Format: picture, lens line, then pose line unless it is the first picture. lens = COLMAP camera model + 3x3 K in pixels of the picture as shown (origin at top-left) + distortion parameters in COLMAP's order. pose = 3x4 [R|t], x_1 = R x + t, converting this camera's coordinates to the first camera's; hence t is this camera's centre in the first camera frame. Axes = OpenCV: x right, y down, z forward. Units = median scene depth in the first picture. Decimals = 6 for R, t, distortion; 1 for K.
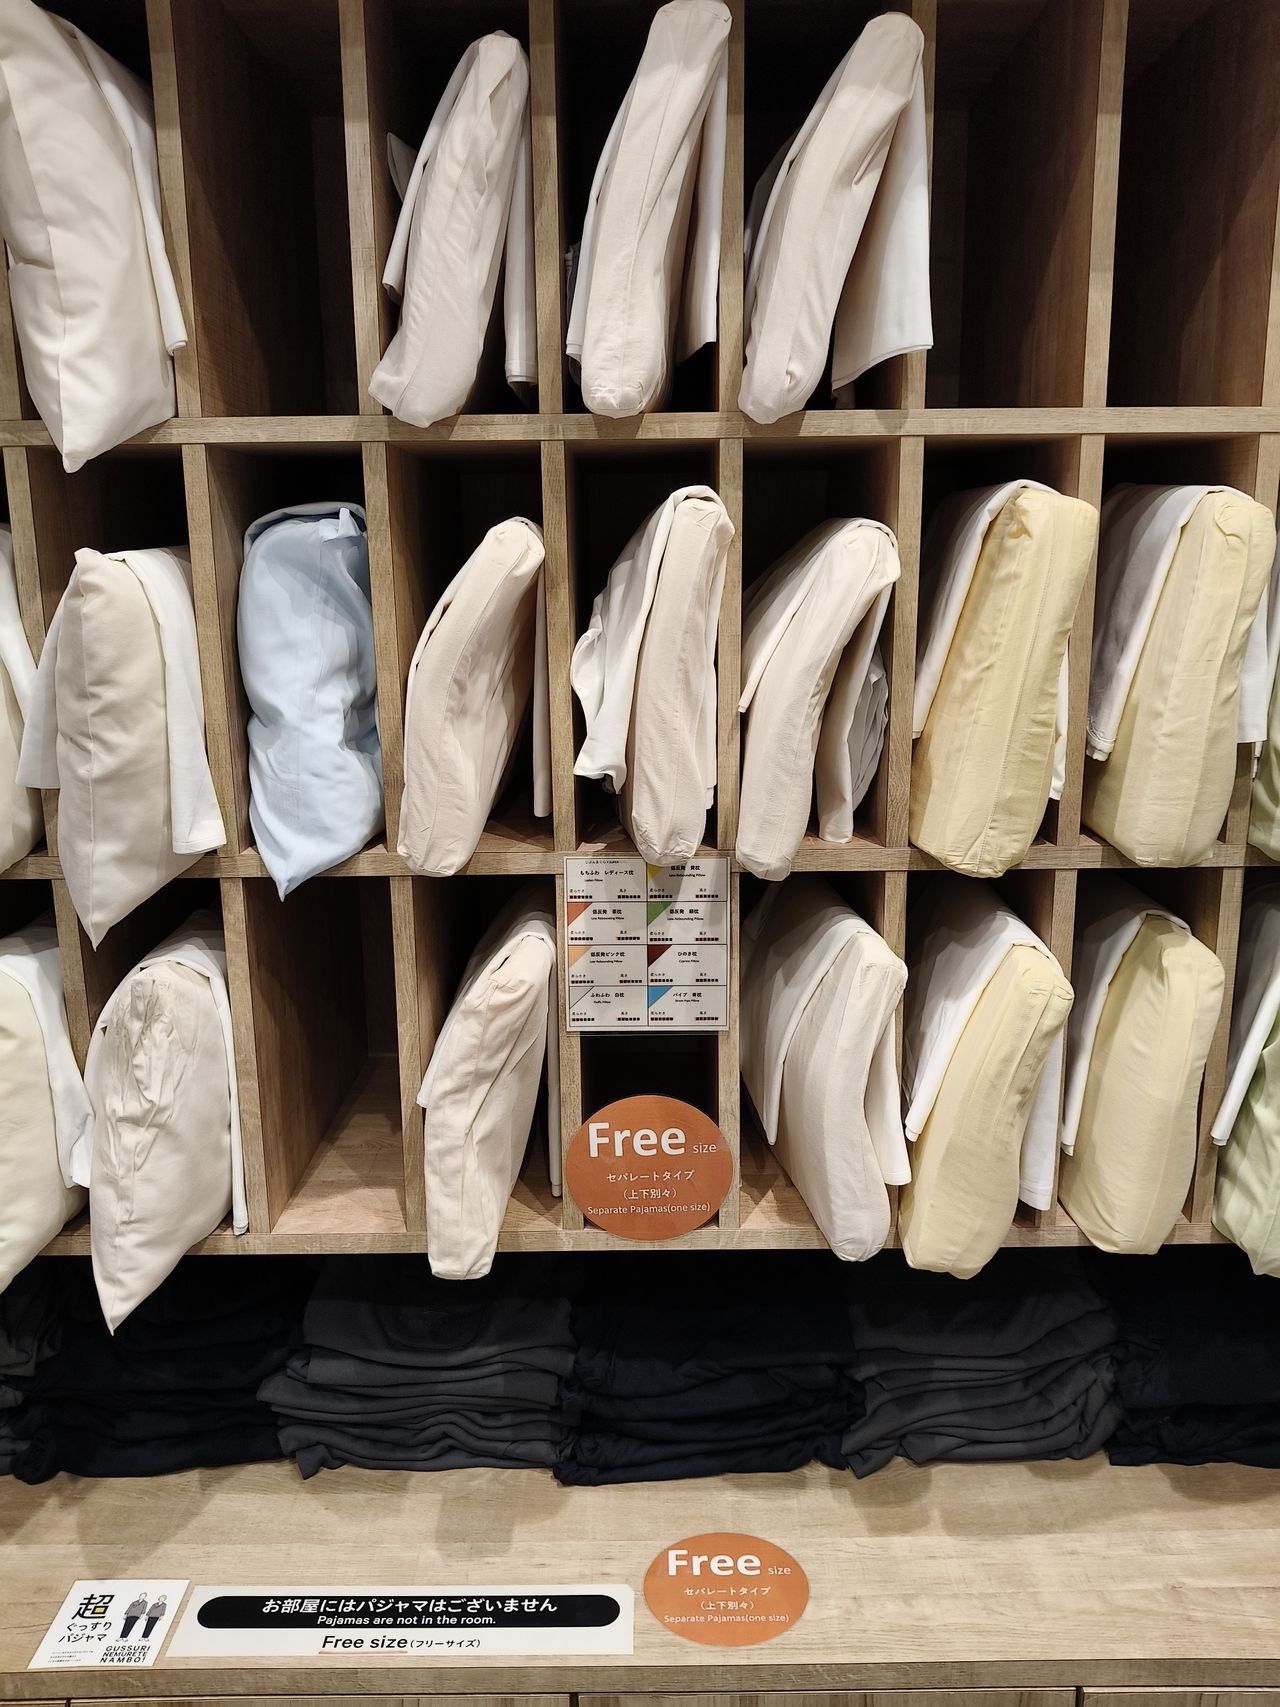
lens RADIAL K [[1308.8, 0, 640.0], [0, 1308.8, 853.5], [0, 0, 1]] dist [-0.039505, 0.079931]
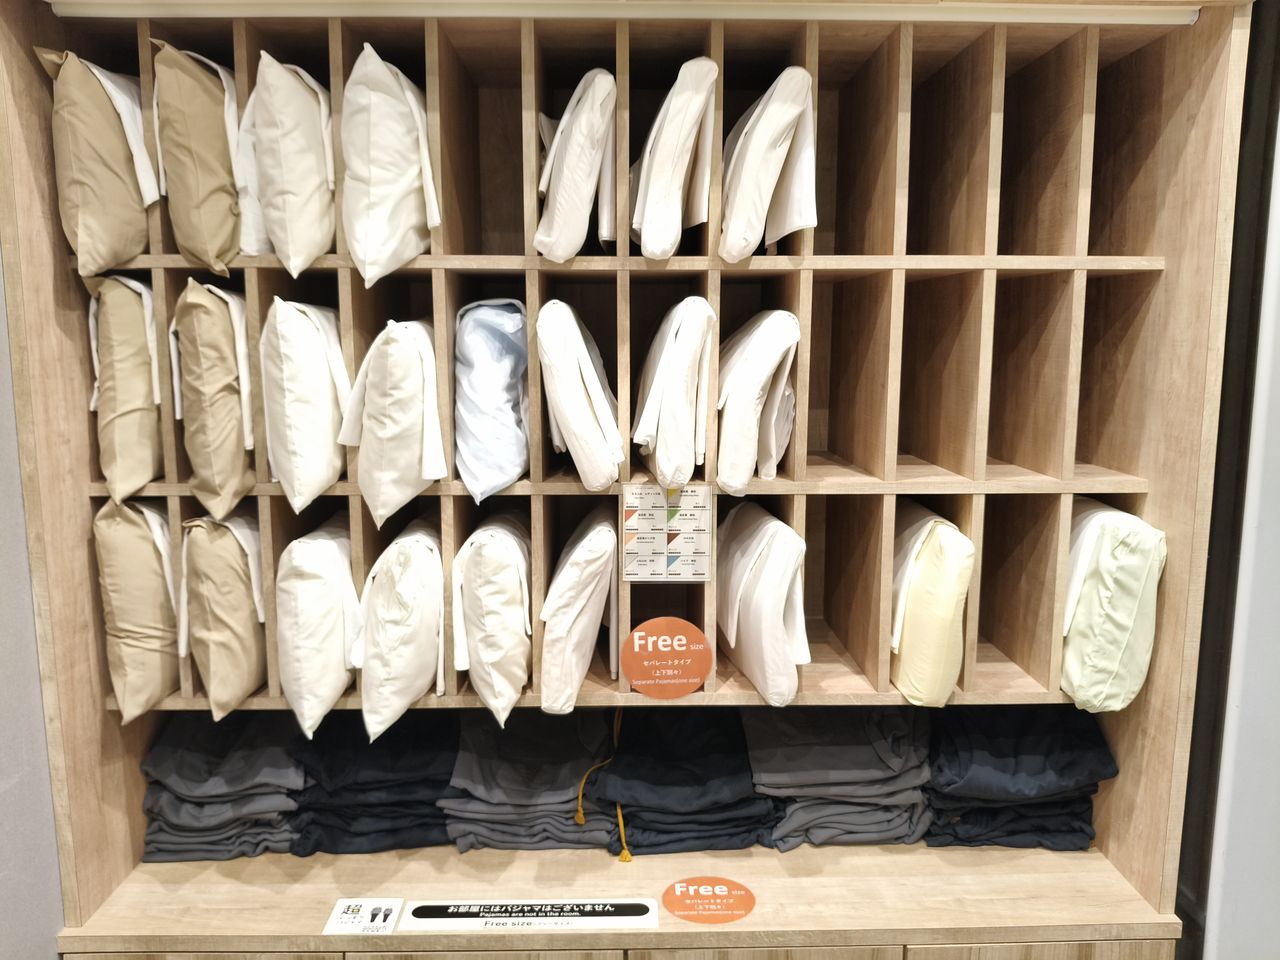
lens RADIAL K [[950.4, 0, 640.0], [0, 950.4, 480.0], [0, 0, 1]] dist [0.064323, -0.001500]
pose [[0.999732, 0.008552, 0.021511, -0.064053], [-0.006926, 0.997192, -0.074566, 0.095519], [-0.022089, 0.074397, 0.996984, -0.369679]]
